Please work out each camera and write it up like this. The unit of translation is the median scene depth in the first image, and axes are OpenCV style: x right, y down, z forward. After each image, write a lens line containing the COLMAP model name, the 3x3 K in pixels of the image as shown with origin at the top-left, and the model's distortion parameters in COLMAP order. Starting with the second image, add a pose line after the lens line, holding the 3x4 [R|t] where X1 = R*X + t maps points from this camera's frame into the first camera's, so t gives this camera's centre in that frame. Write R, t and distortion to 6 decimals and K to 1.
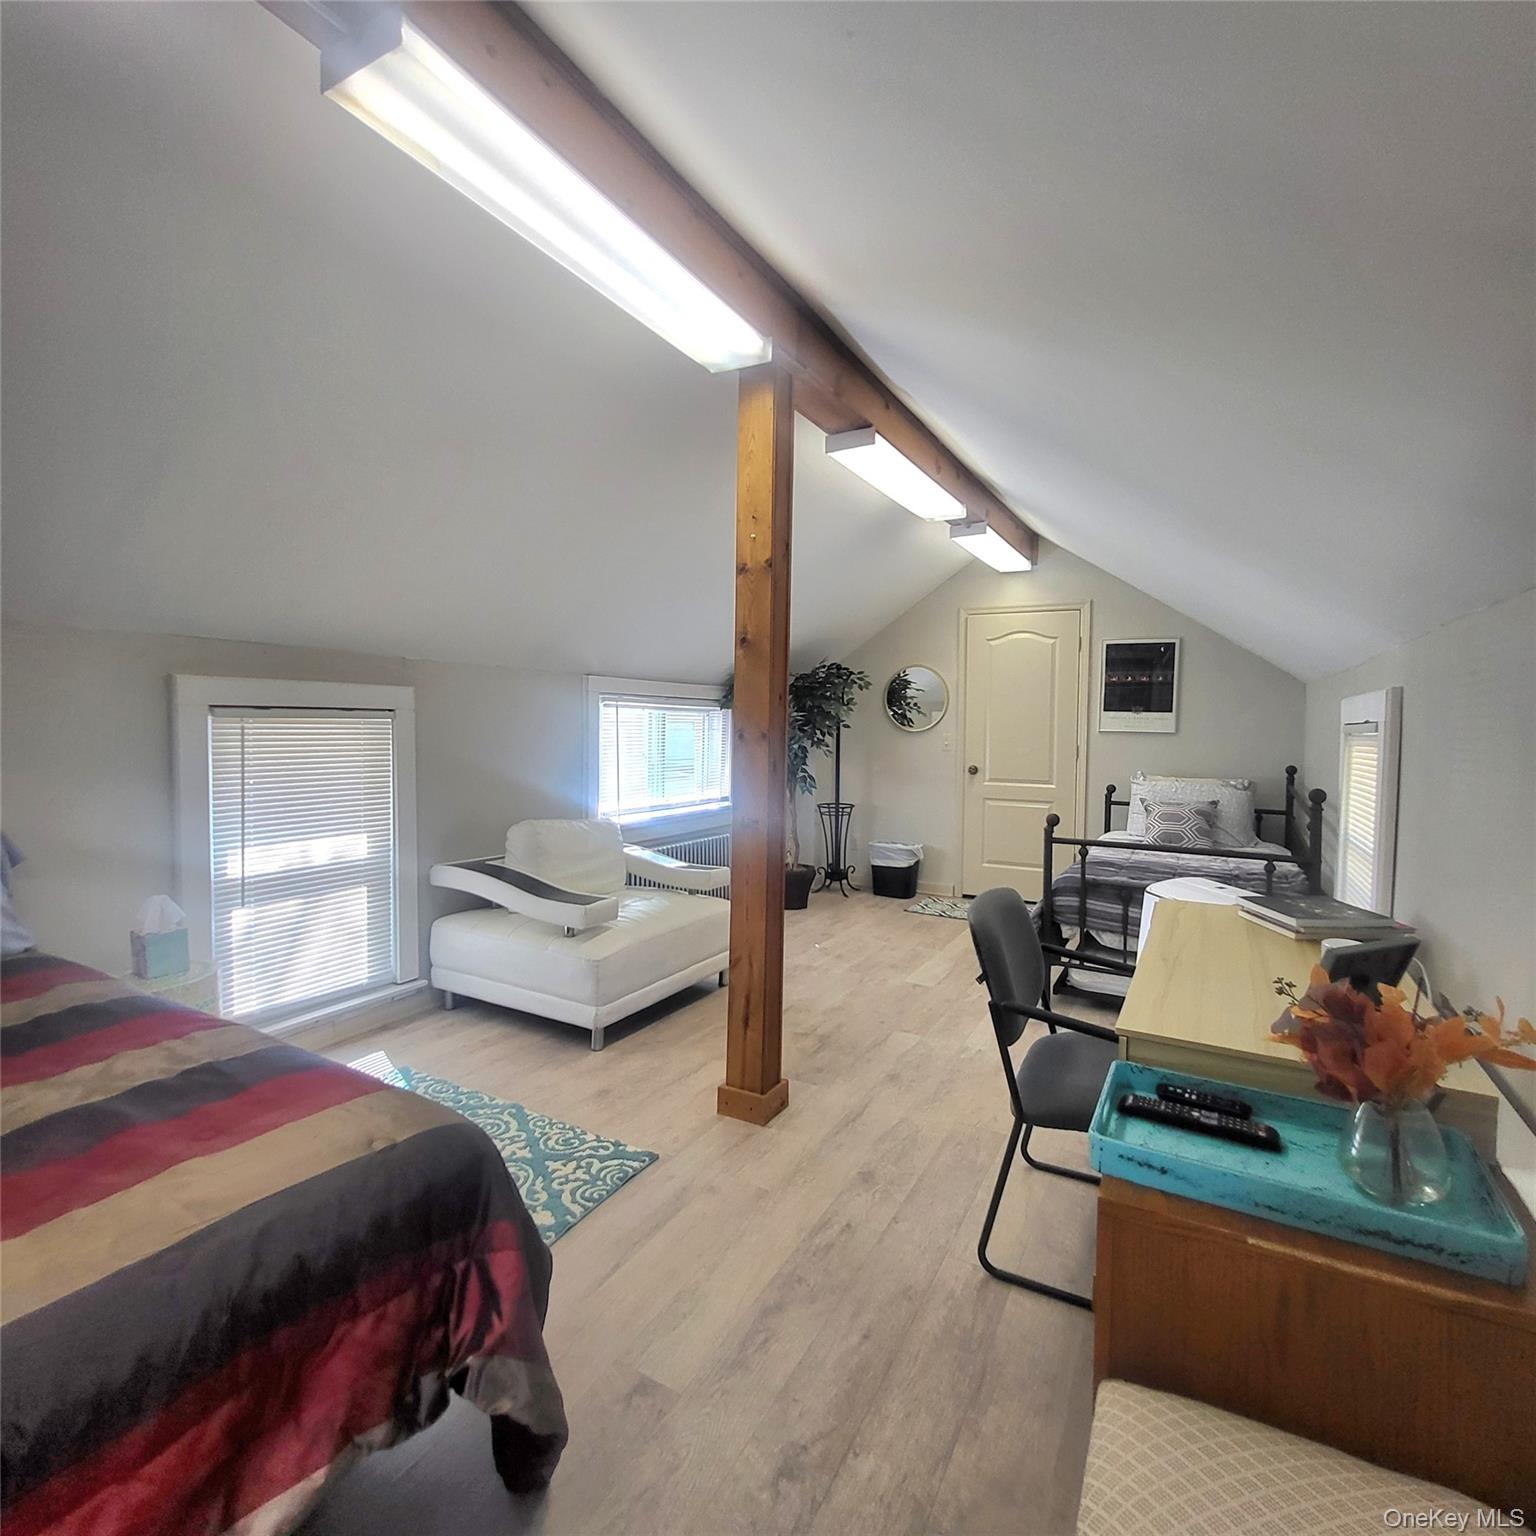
lens RADIAL K [[803.6, 0, 768.9], [0, 803.6, 766.9], [0, 0, 1]] dist [0.005597, 0.000126]
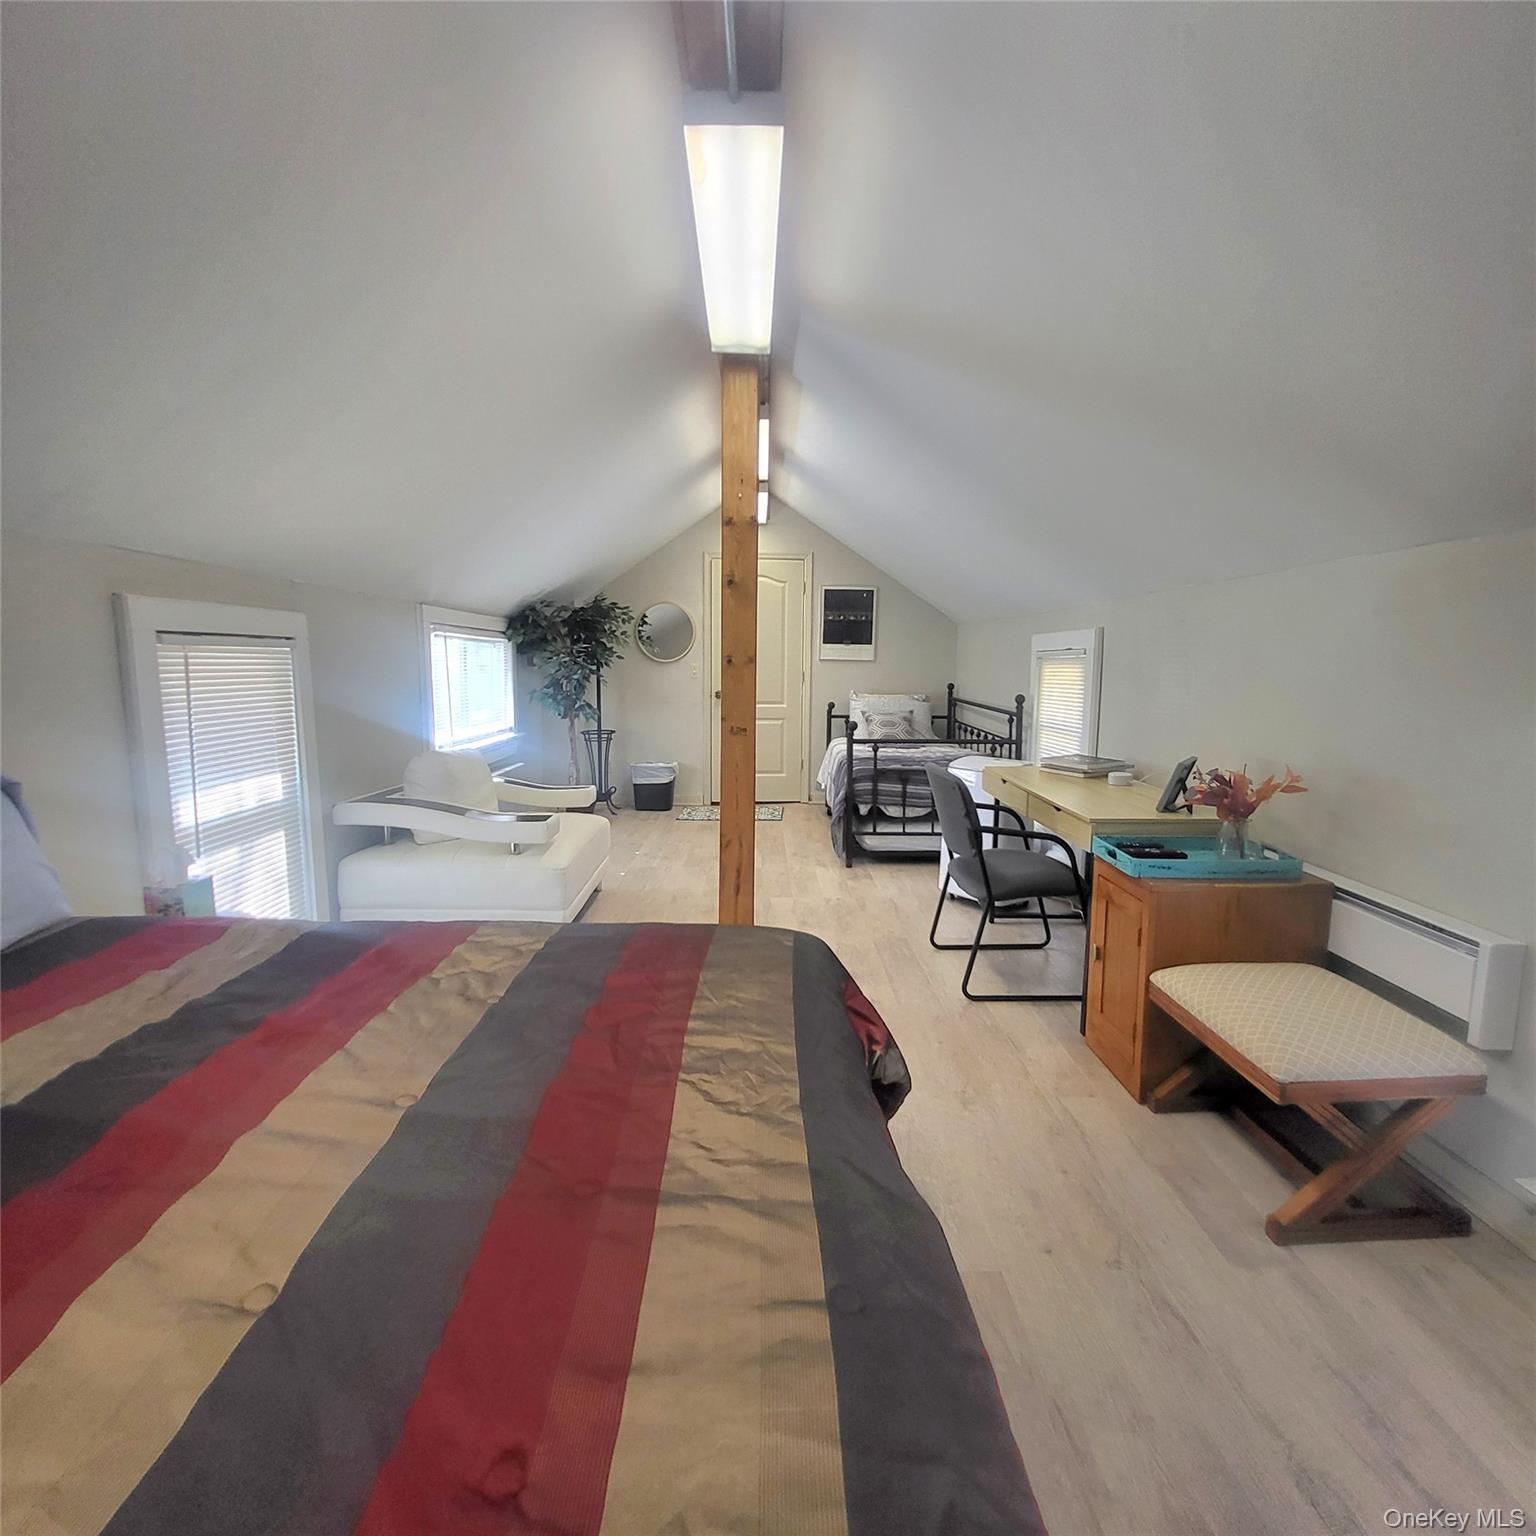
lens RADIAL K [[803.6, 0, 765.3], [0, 803.6, 763.1], [0, 0, 1]] dist [0.005597, 0.000126]
pose [[0.867503, -0.070942, 0.492347, -0.422523], [0.033604, 0.995875, 0.084285, 0.011006], [-0.496296, -0.056573, 0.866308, -0.070483]]
